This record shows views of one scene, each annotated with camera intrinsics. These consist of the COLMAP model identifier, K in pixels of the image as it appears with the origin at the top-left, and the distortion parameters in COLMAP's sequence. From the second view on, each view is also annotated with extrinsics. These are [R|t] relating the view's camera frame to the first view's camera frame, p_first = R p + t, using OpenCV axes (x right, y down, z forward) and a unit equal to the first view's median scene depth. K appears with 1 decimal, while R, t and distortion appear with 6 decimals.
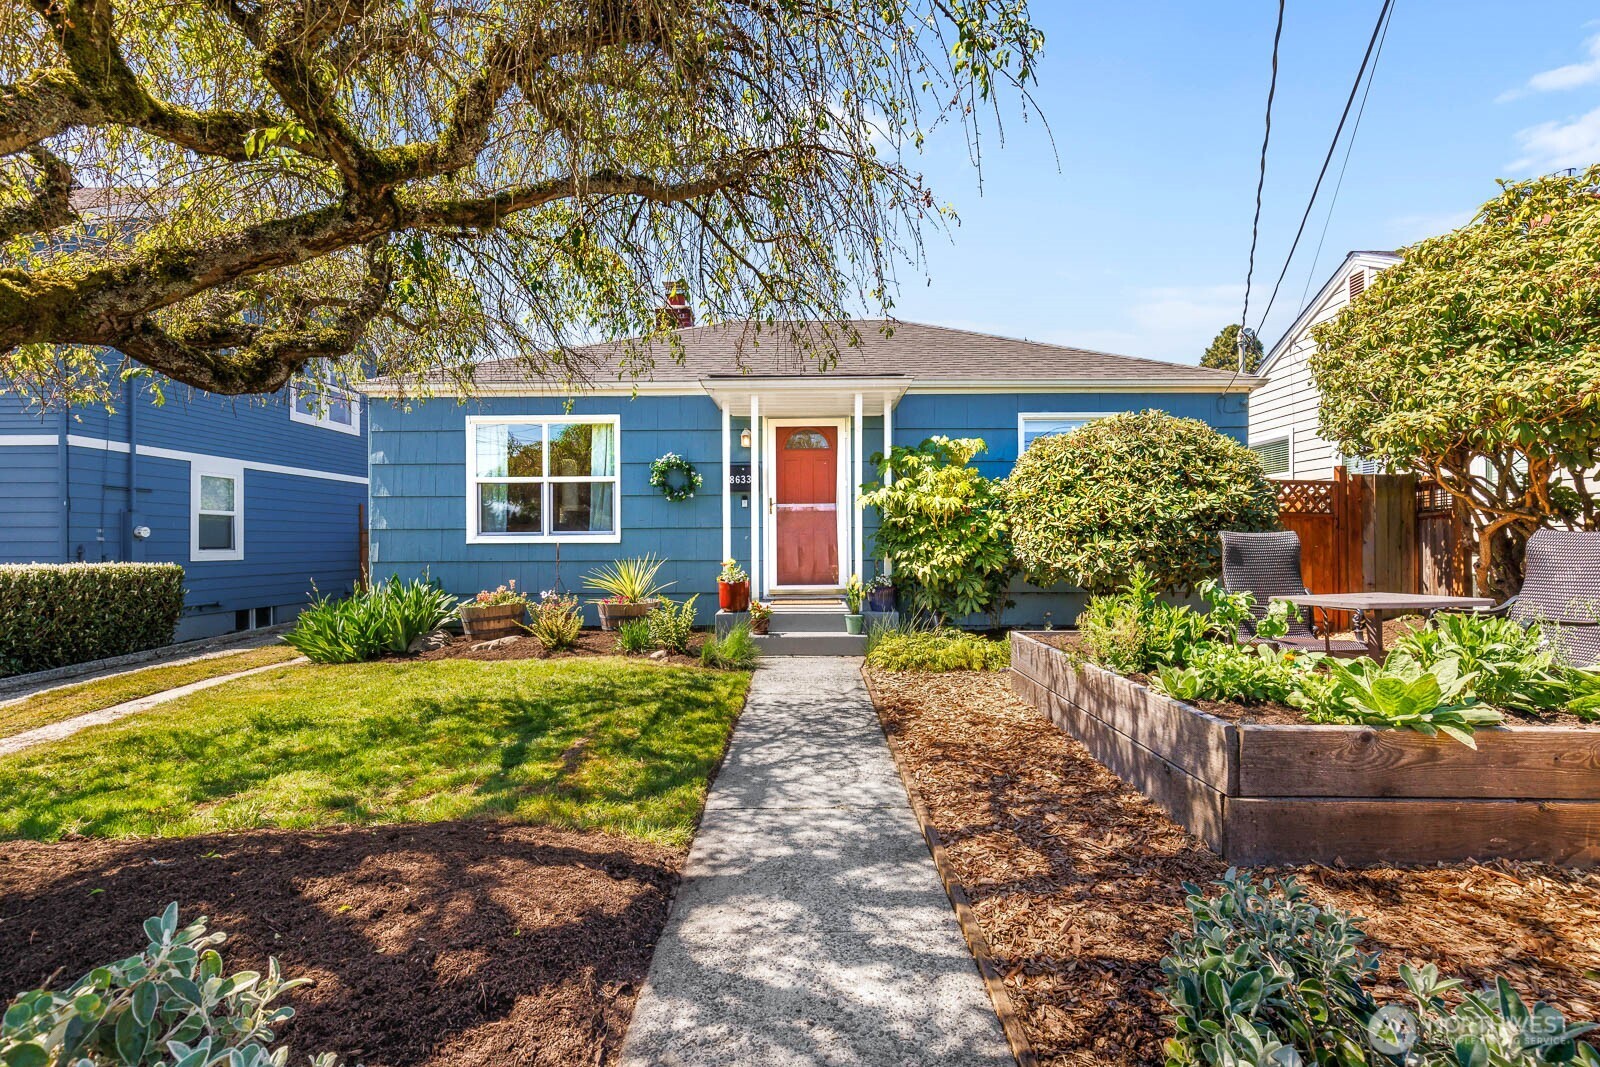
lens RADIAL K [[731.9, 0, 809.2], [0, 731.9, 536.1], [0, 0, 1]] dist [0.001536, -0.000719]
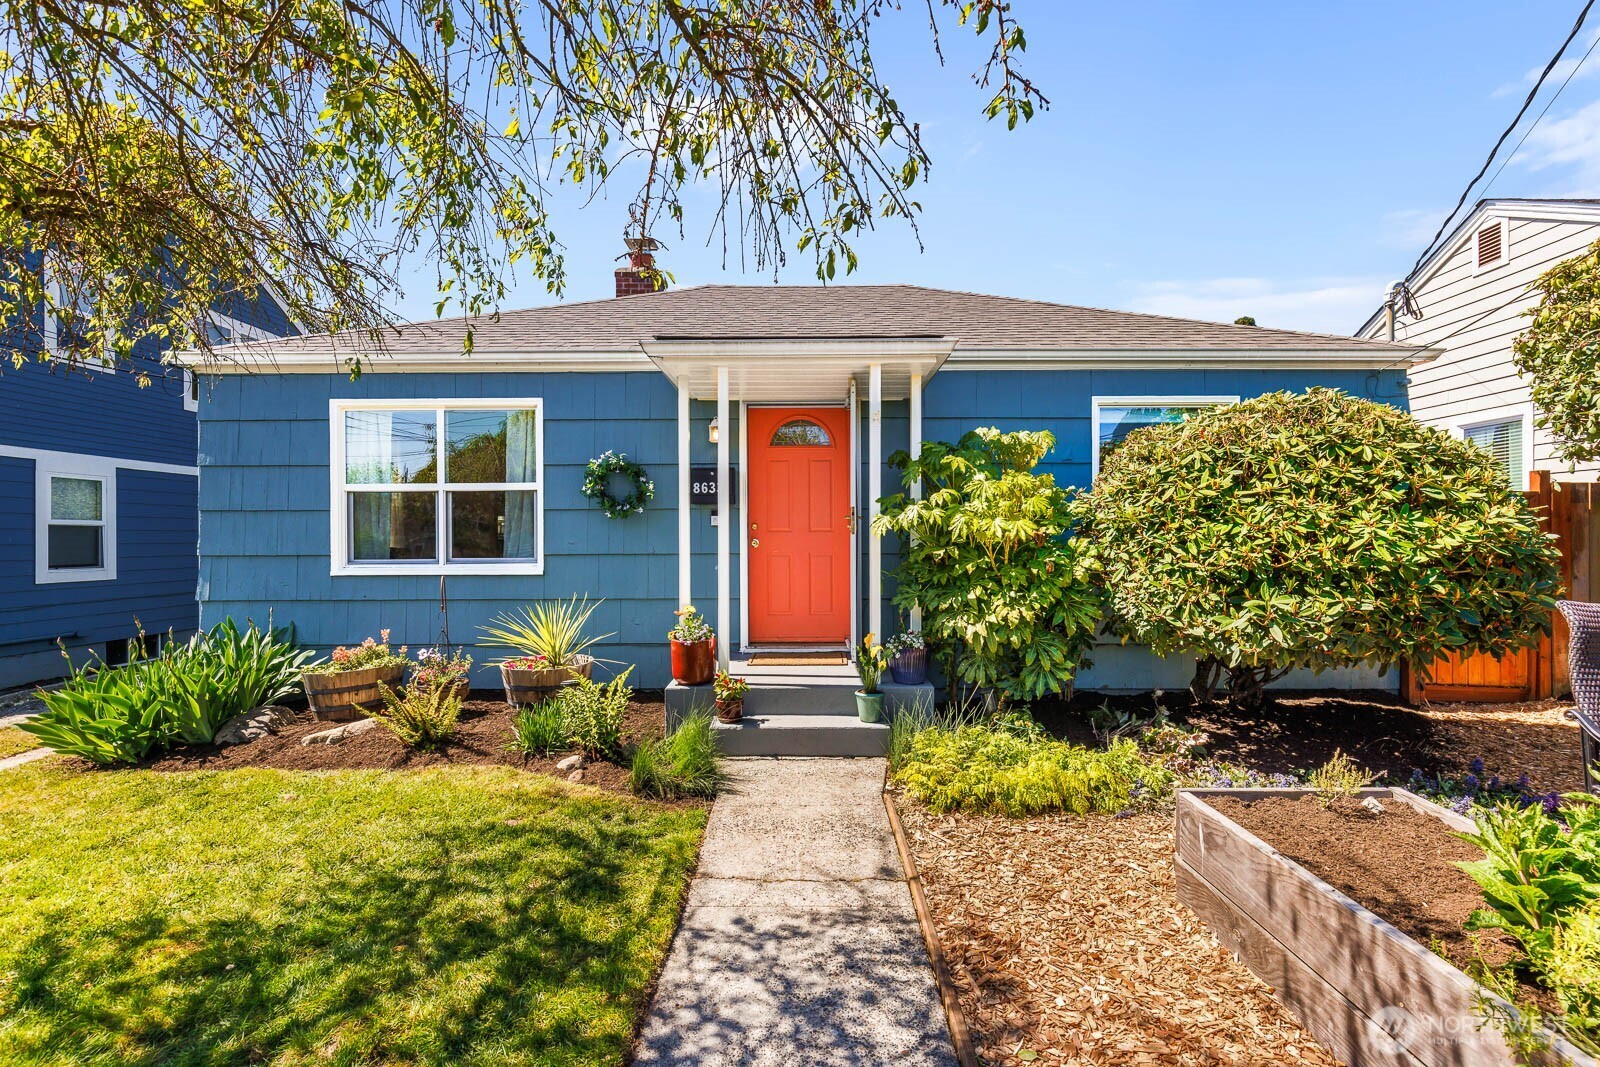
lens RADIAL K [[731.9, 0, 809.2], [0, 731.9, 536.1], [0, 0, 1]] dist [0.001536, -0.000719]
pose [[0.999992, 0.001291, 0.003679, 0.003490], [-0.001312, 0.999983, 0.005748, -0.039971], [-0.003671, -0.005753, 0.999977, 0.325015]]
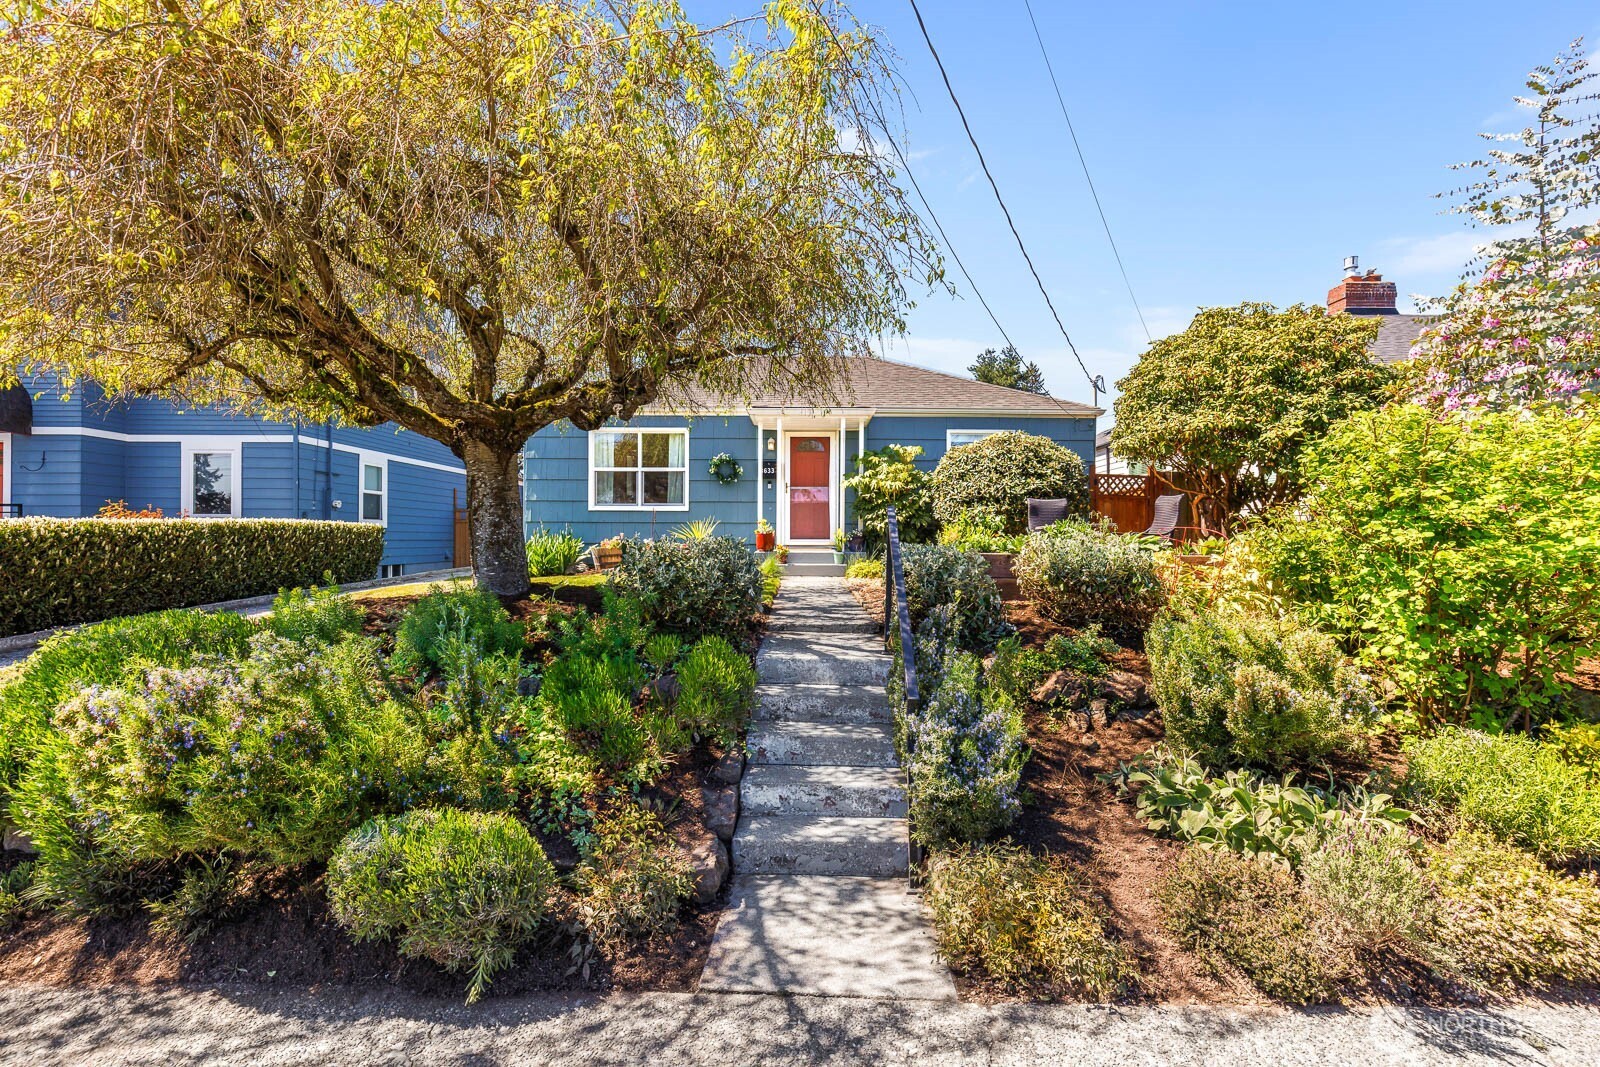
lens RADIAL K [[731.9, 0, 809.2], [0, 731.9, 536.1], [0, 0, 1]] dist [0.001536, -0.000719]
pose [[0.999915, 0.009687, 0.008679, -0.020255], [-0.009729, 0.999941, 0.004897, 0.062024], [-0.008631, -0.004981, 0.999950, -0.645789]]
